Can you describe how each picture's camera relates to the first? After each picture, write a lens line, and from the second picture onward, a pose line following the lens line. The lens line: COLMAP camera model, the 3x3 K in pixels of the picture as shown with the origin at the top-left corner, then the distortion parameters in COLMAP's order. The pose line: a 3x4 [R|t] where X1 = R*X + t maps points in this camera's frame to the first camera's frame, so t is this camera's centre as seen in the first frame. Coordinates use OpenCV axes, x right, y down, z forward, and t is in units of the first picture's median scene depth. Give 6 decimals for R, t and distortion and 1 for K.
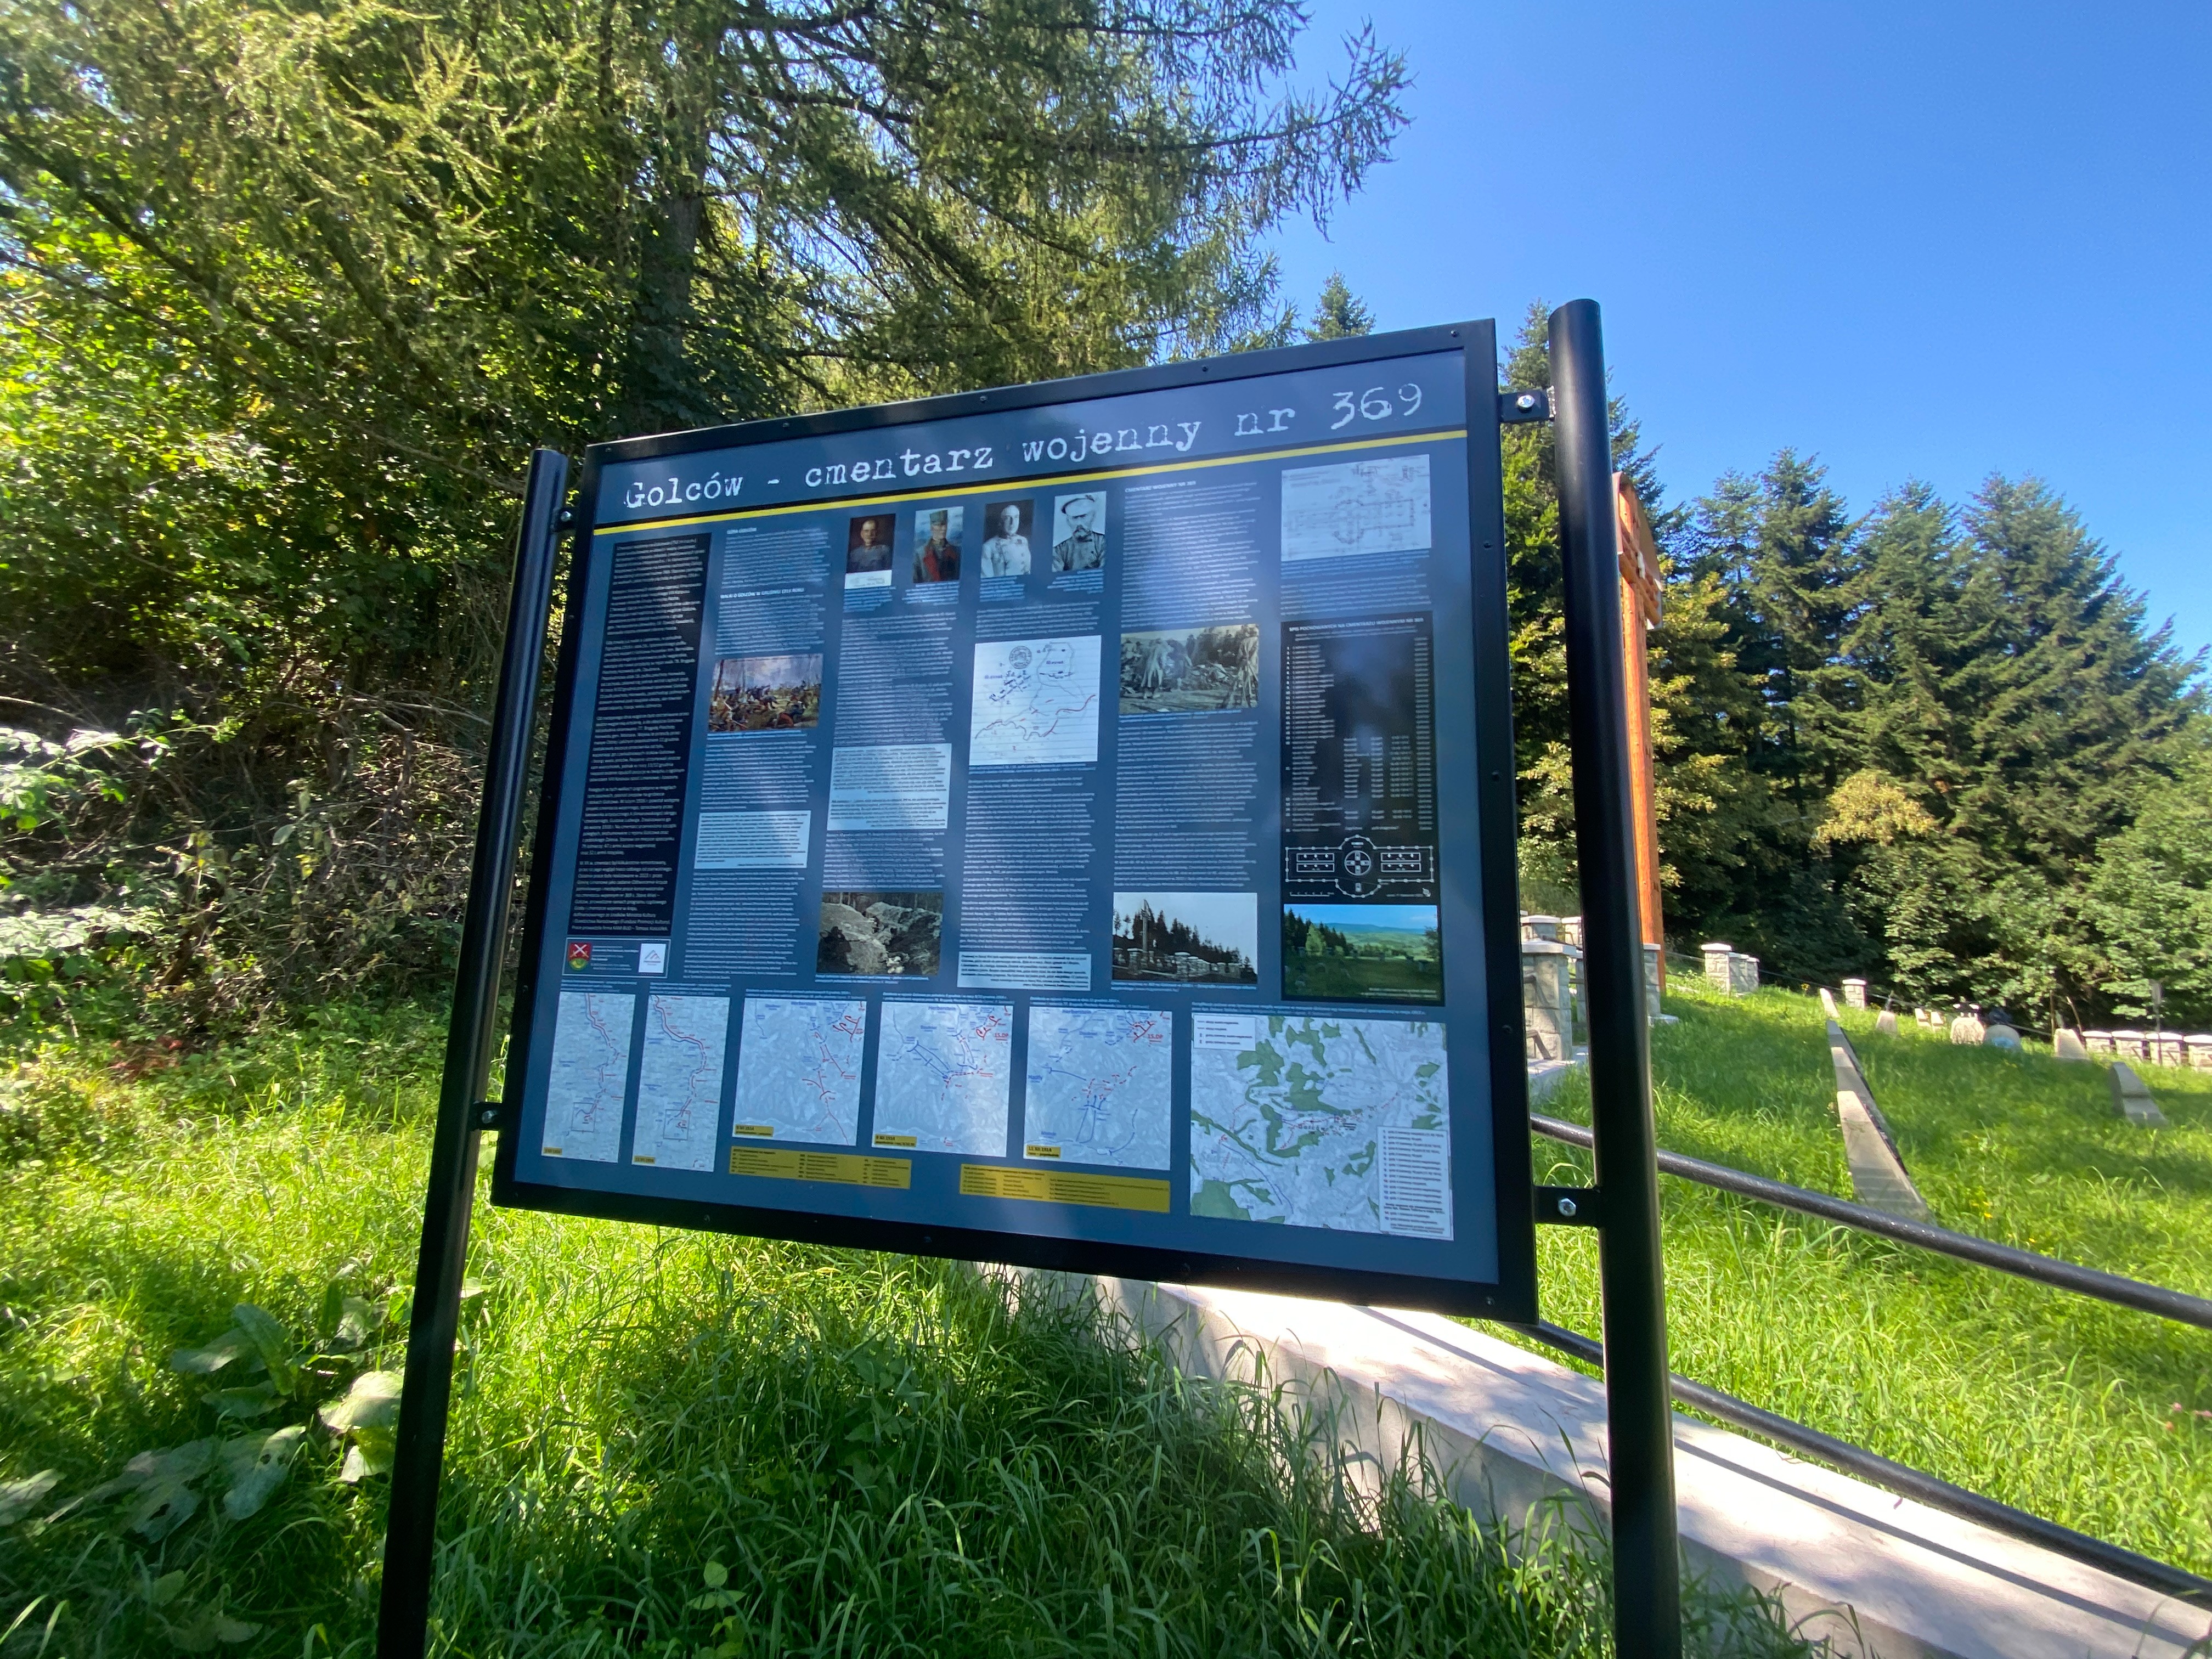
lens RADIAL K [[911.8, 0, 1099.1], [0, 911.8, 841.0], [0, 0, 1]] dist [0.036508, -0.028987]
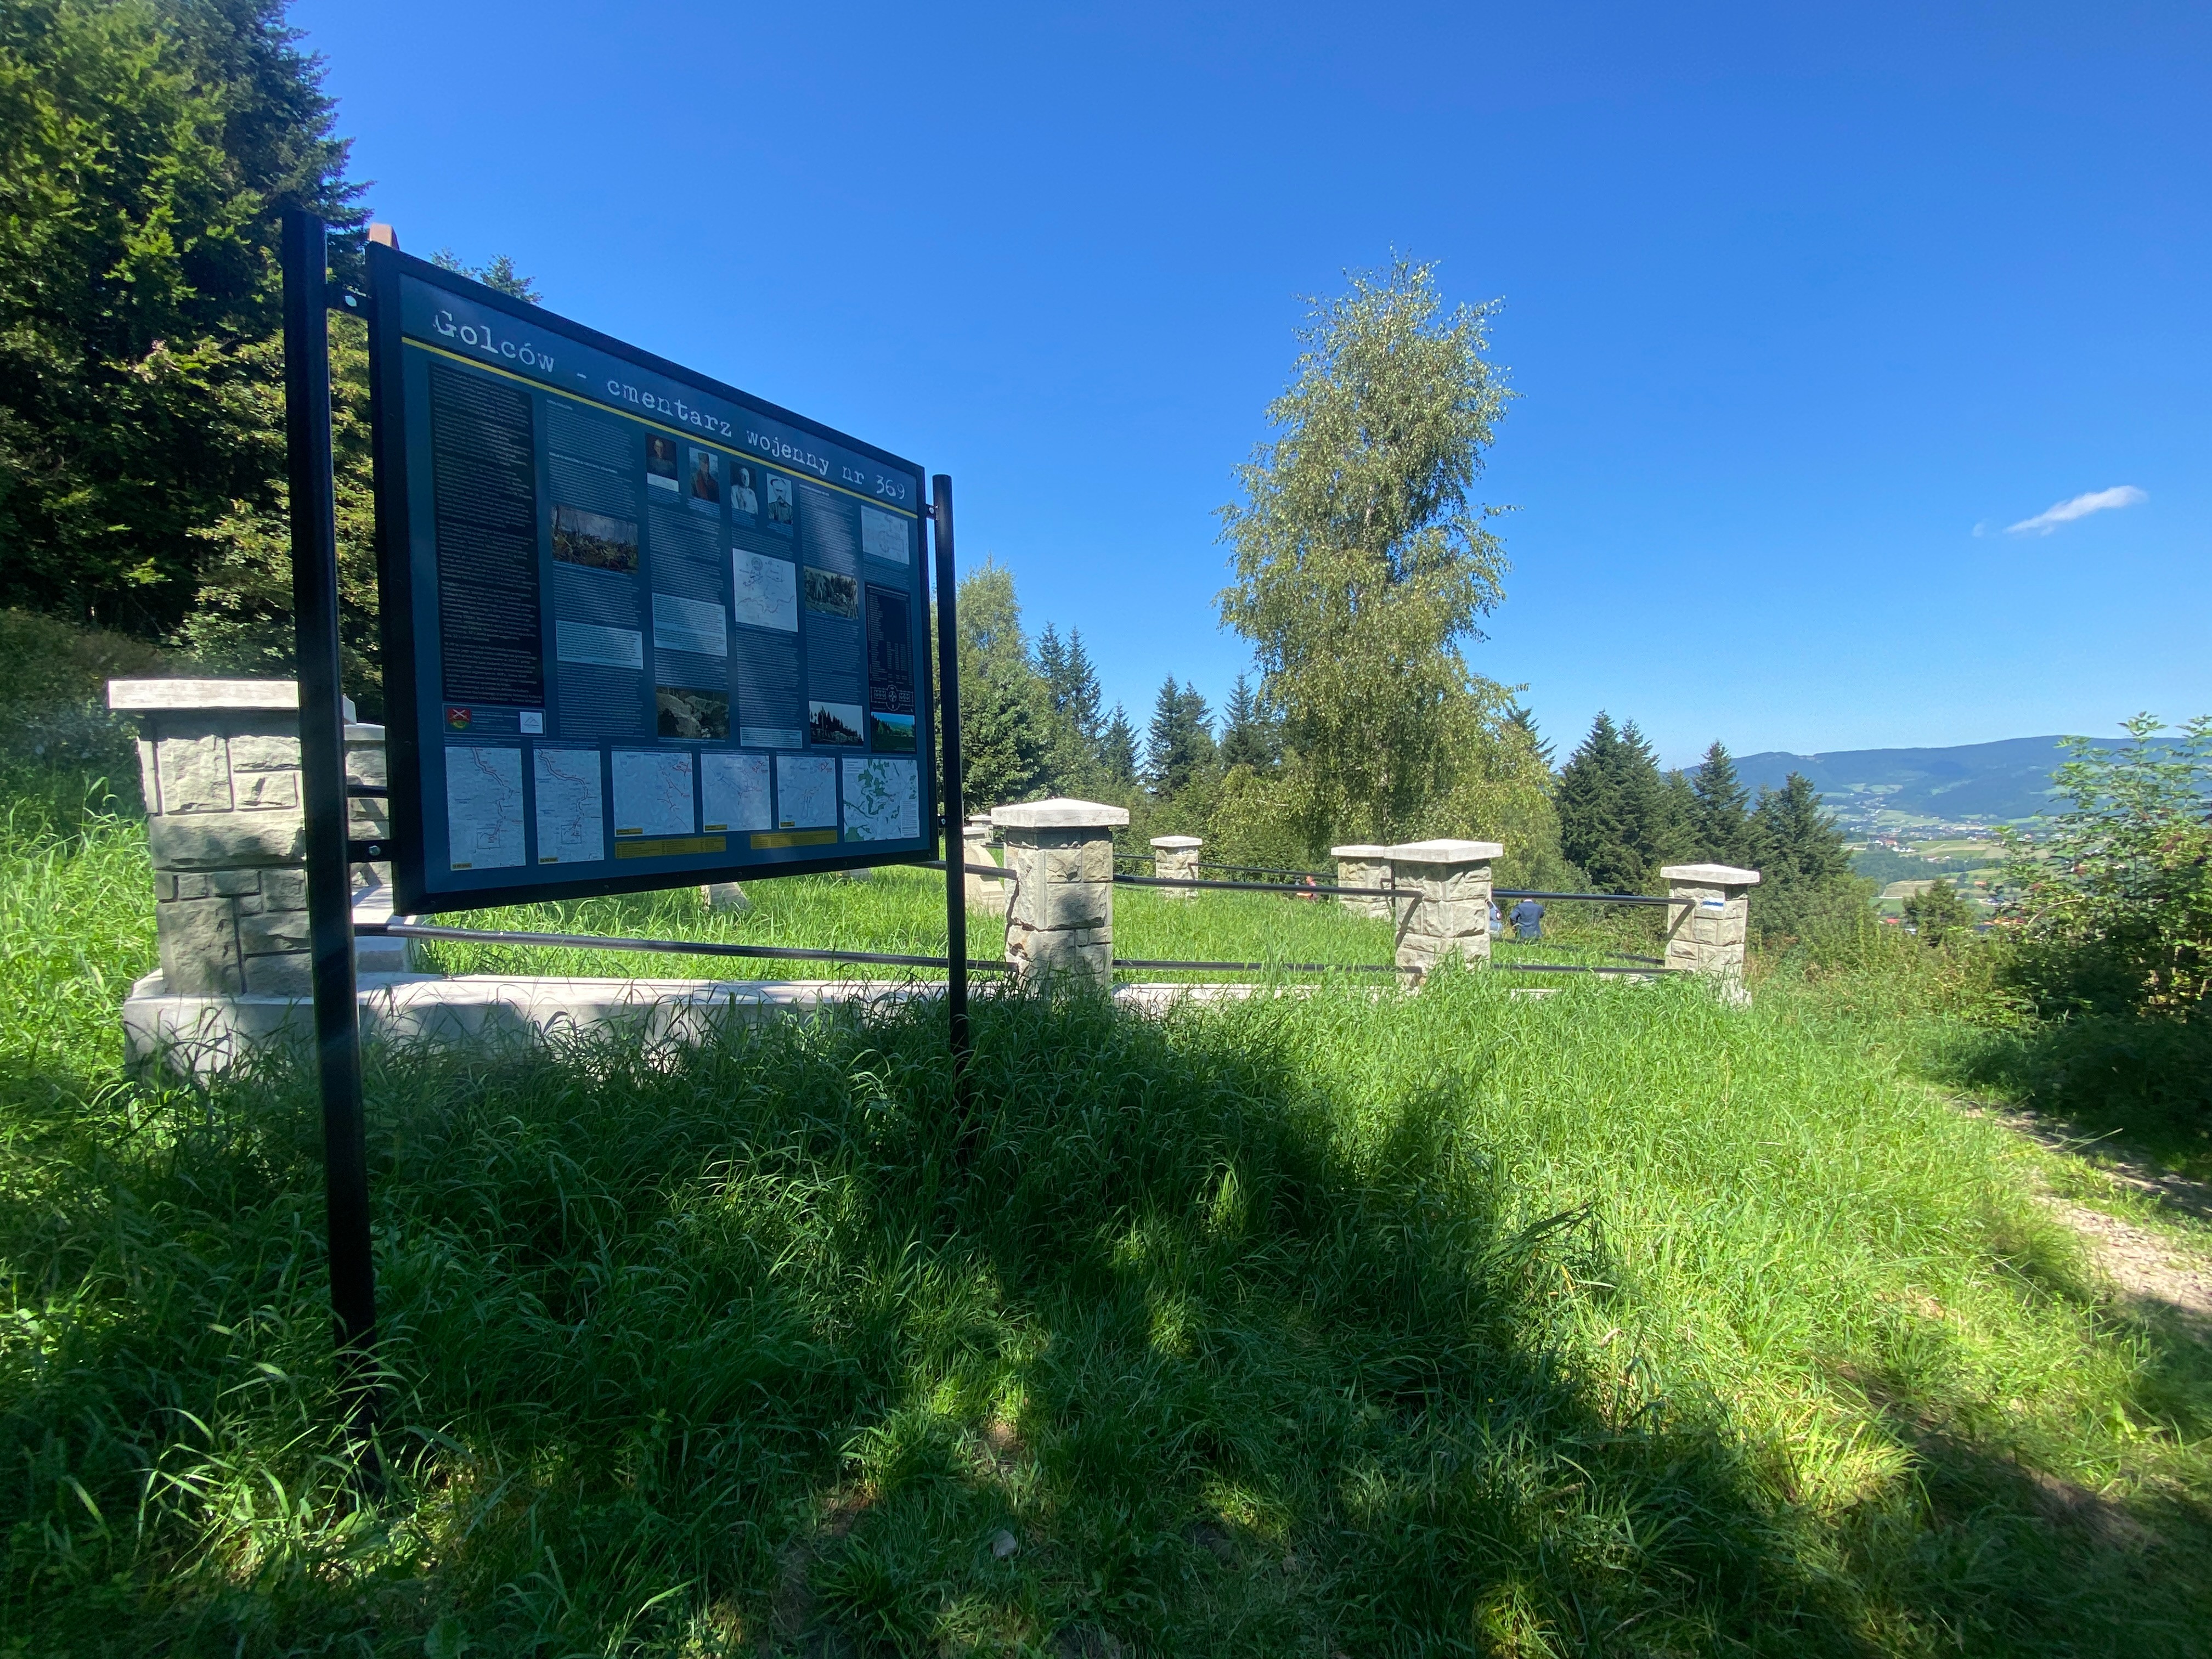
lens RADIAL K [[911.8, 0, 1099.1], [0, 911.8, 841.0], [0, 0, 1]] dist [0.036508, -0.028987]
pose [[0.312920, -0.083461, 0.946105, -1.517405], [-0.115477, 0.985398, 0.125120, 0.030034], [-0.942733, -0.148406, 0.298713, -0.239483]]
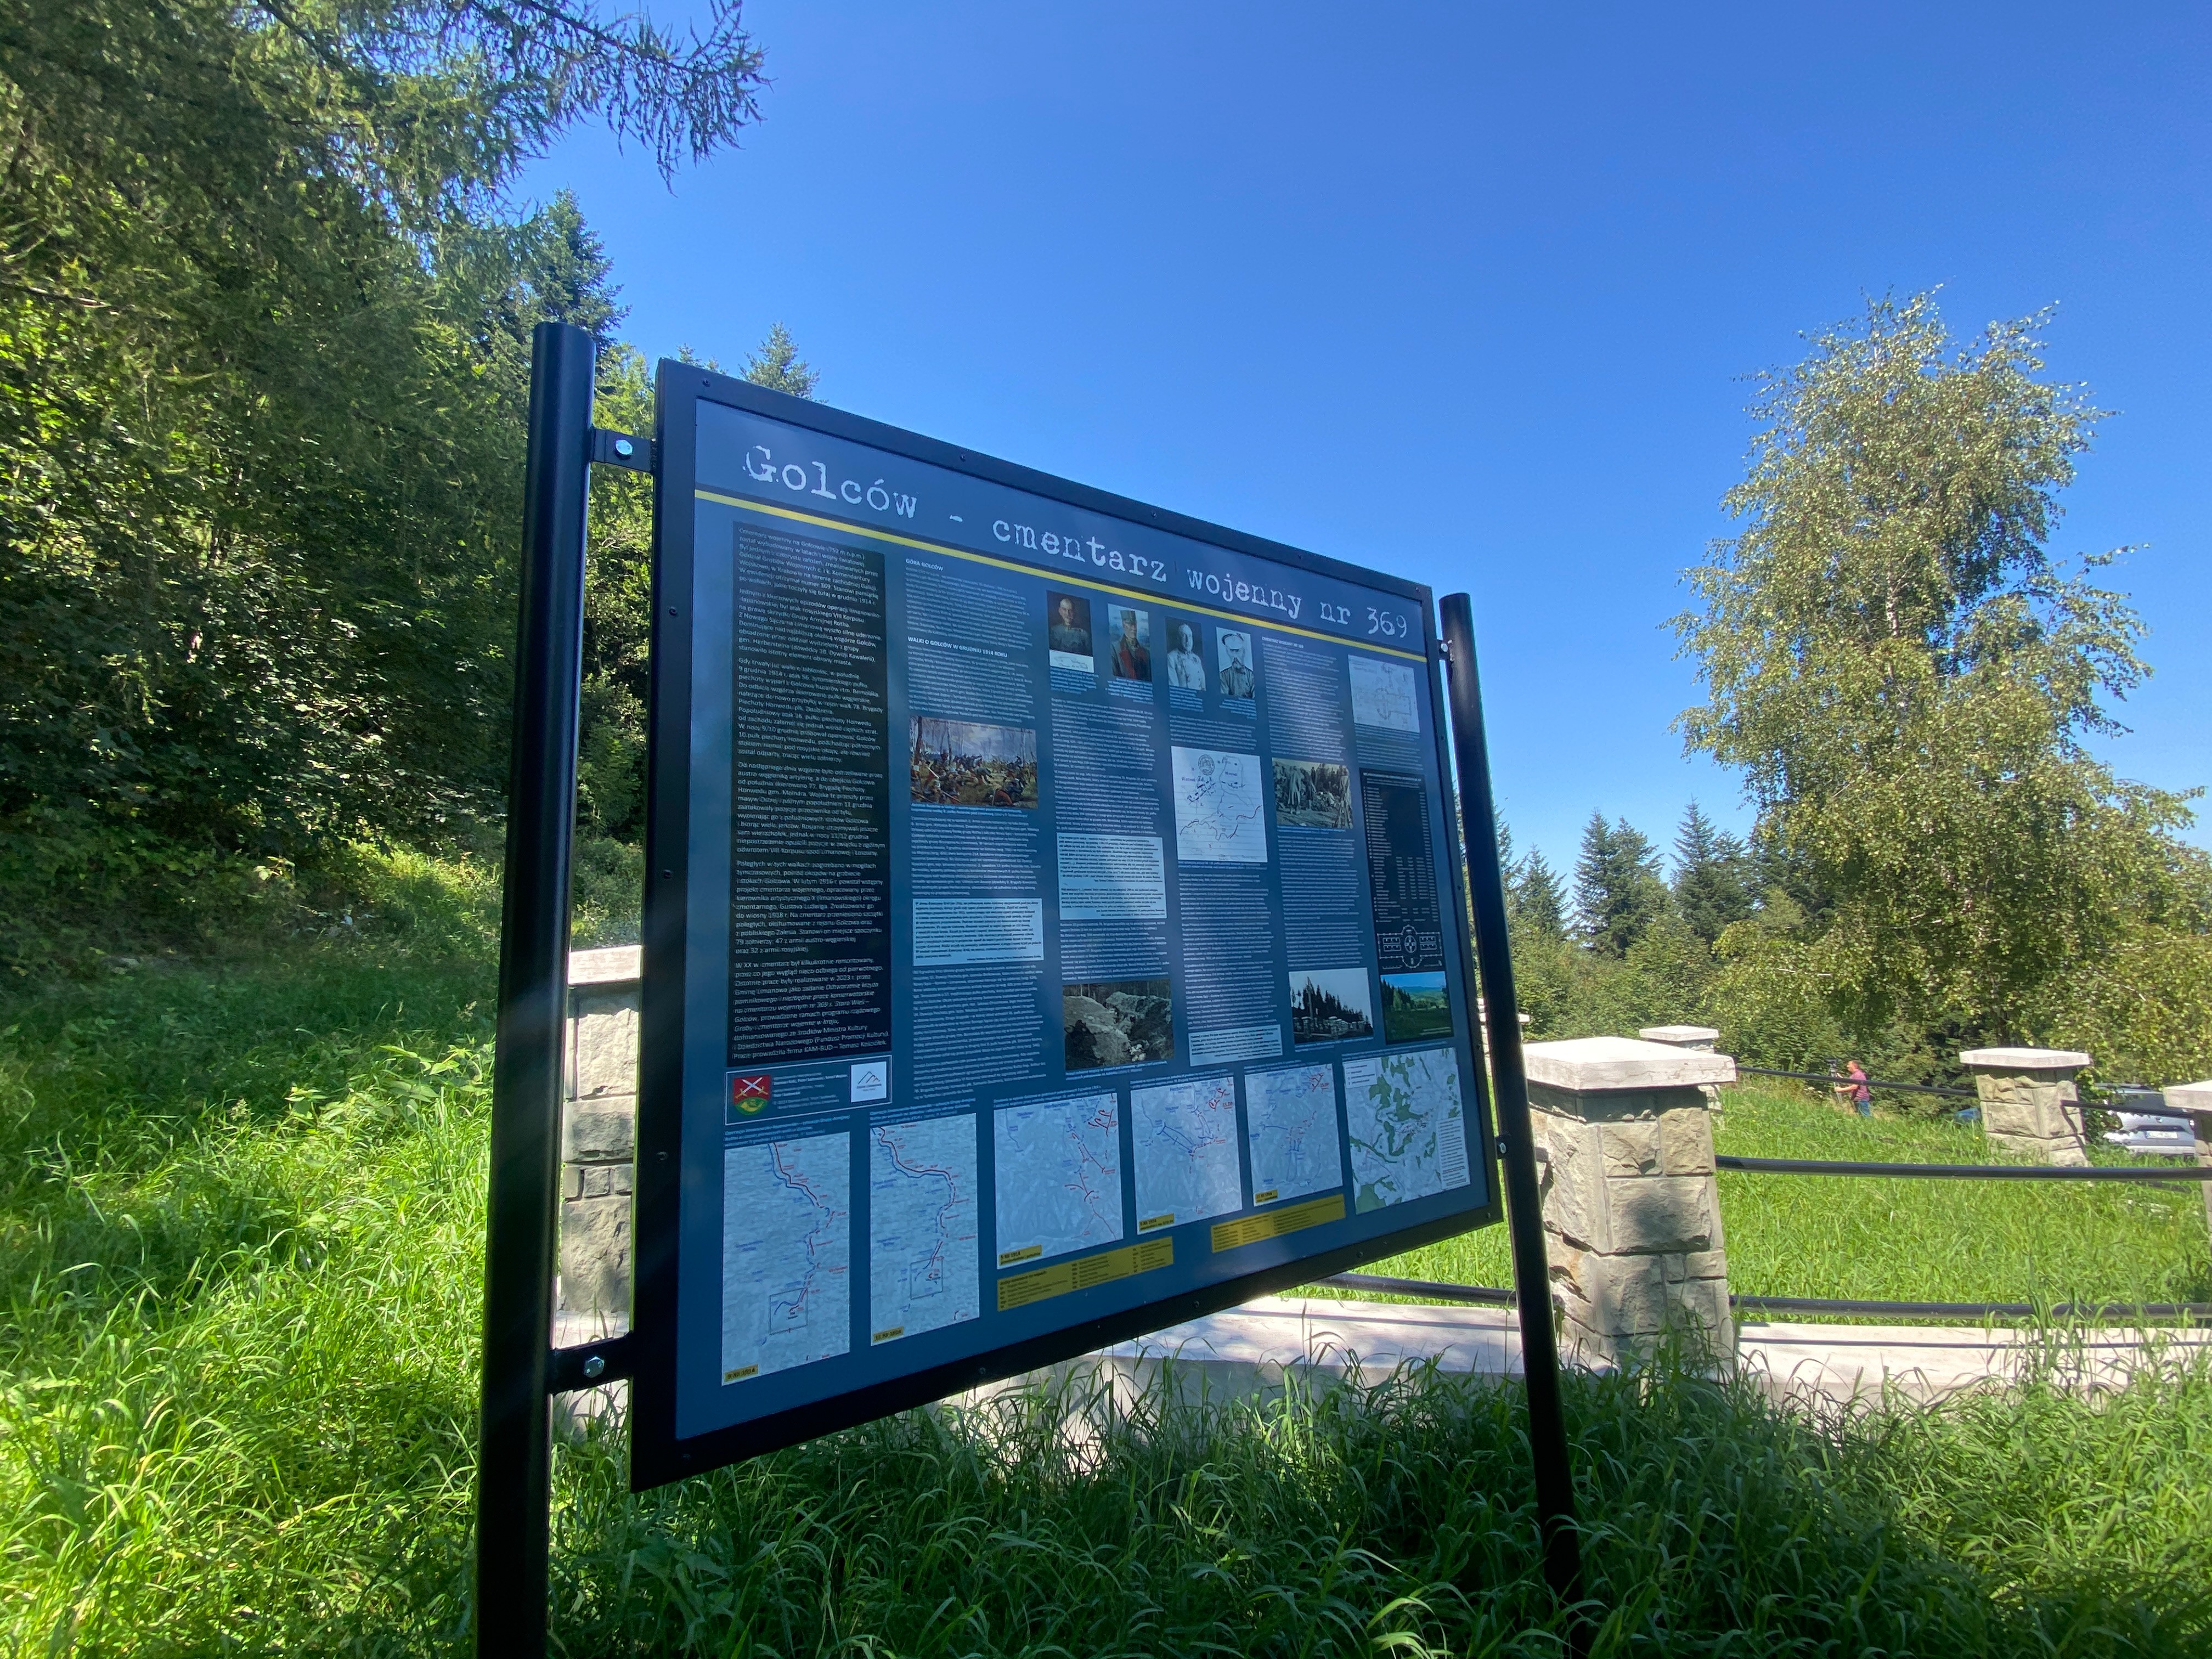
lens RADIAL K [[917.8, 0, 1096.0], [0, 917.8, 833.5], [0, 0, 1]] dist [0.038468, -0.033910]
pose [[0.671412, 0.047795, 0.739541, -0.943224], [-0.046529, 0.998668, -0.022299, -0.078802], [-0.739622, -0.019438, 0.672742, 0.310080]]
